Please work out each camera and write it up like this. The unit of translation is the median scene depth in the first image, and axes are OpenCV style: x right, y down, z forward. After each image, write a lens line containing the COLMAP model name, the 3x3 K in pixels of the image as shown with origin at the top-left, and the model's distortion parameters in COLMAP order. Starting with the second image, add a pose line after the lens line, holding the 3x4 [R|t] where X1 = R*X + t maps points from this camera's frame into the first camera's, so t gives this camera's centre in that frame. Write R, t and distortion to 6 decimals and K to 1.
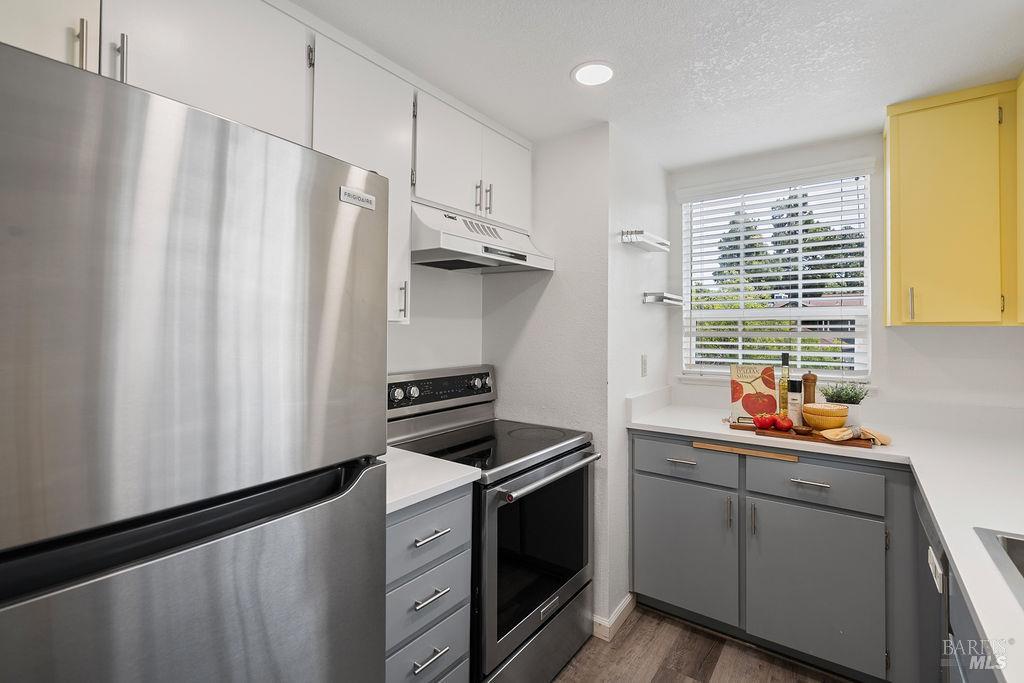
lens RADIAL K [[471.8, 0, 507.4], [0, 471.8, 321.5], [0, 0, 1]] dist [-0.001758, -0.000204]
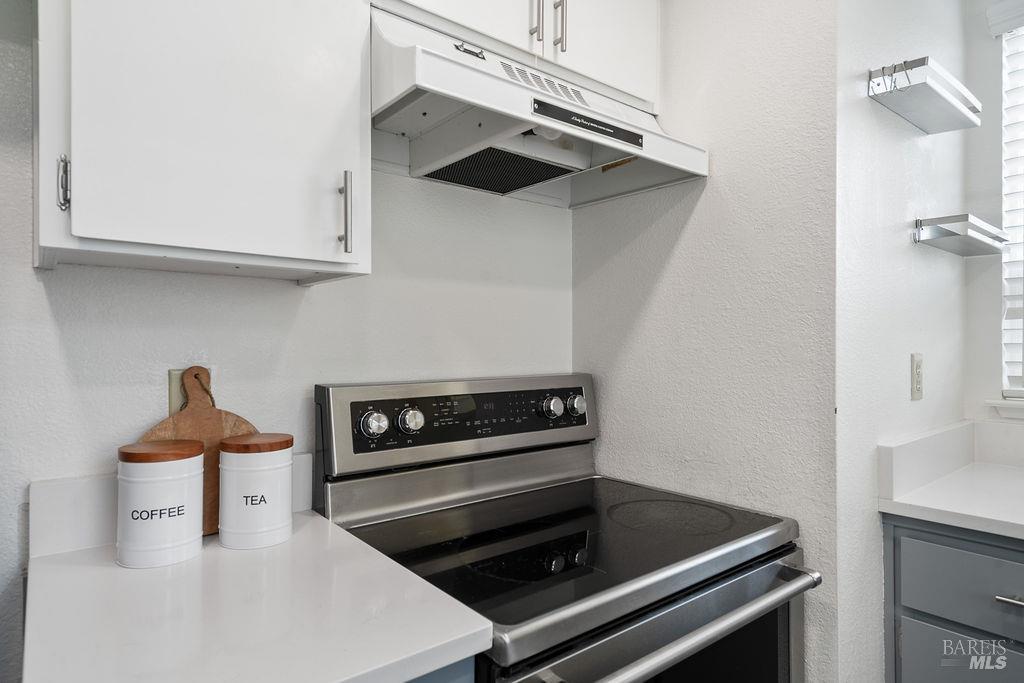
lens RADIAL K [[583.4, 0, 512.0], [0, 583.4, 341.5], [0, 0, 1]] dist [0.001861, 0.000641]
pose [[0.966472, -0.007528, -0.256660, 0.059043], [0.010191, 0.999907, 0.009050, 0.055306], [0.256568, -0.011362, 0.966459, 0.386074]]
